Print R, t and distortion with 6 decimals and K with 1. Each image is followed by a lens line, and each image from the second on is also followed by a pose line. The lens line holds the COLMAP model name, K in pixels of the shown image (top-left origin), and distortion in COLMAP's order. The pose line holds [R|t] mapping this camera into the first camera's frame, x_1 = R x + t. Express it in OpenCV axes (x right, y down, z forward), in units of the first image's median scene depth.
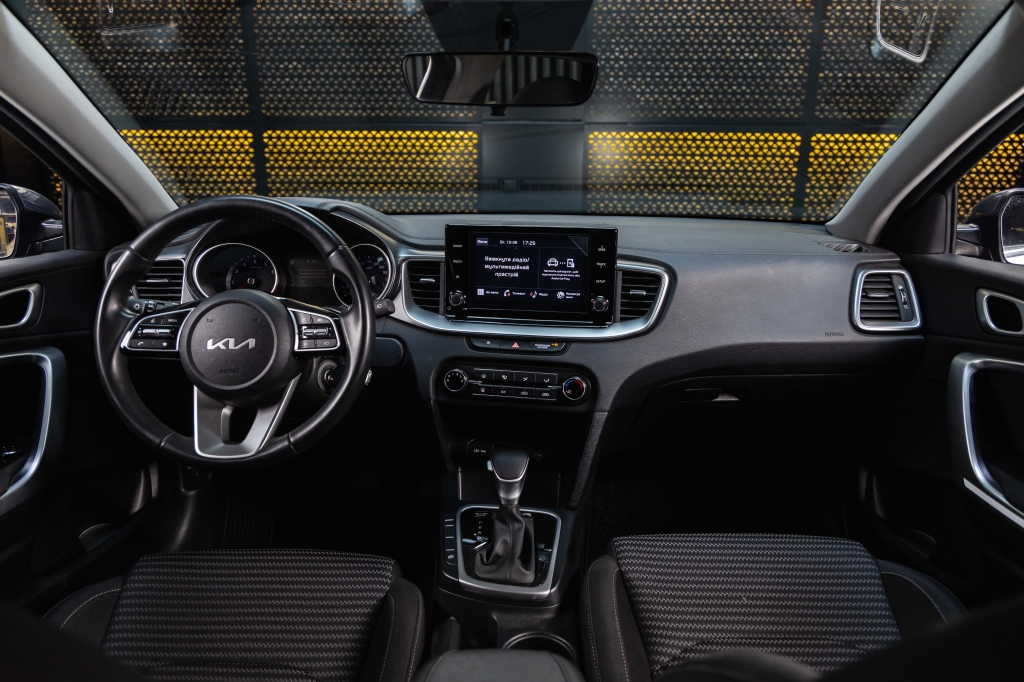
lens RADIAL K [[680.0, 0, 512.0], [0, 680.0, 341.0], [0, 0, 1]] dist [-0.003326, -0.000002]
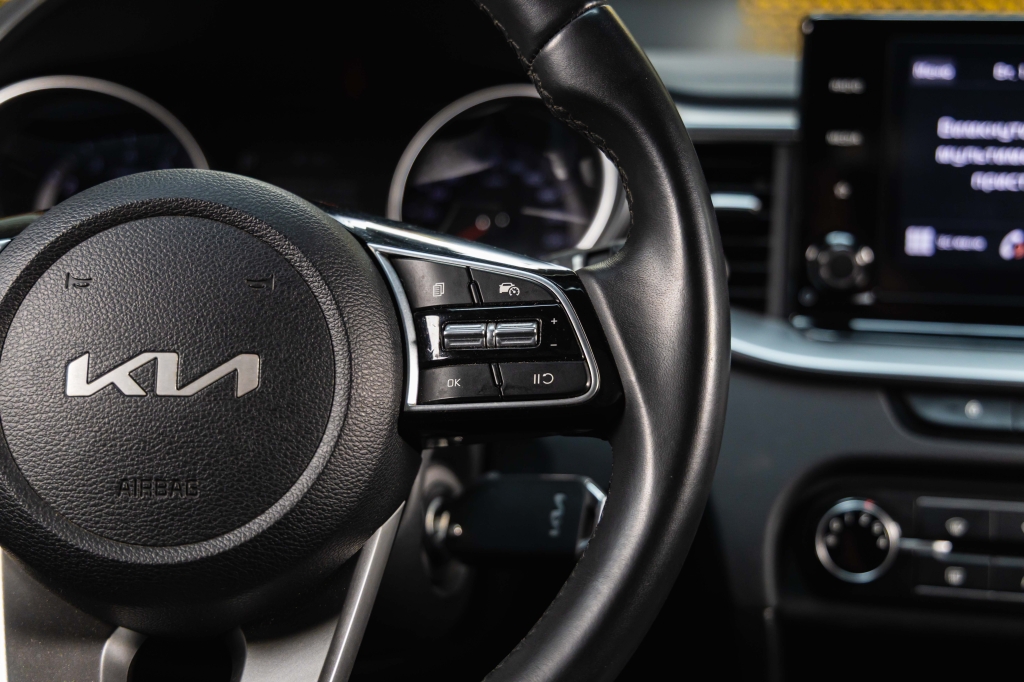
lens RADIAL K [[1472.7, 0, 512.0], [0, 1472.7, 341.0], [0, 0, 1]] dist [-0.001368, -0.039426]
pose [[0.999947, 0.008000, 0.006550, -0.230861], [-0.007377, 0.995899, -0.090166, 0.030639], [-0.007245, 0.090113, 0.995905, 0.371348]]
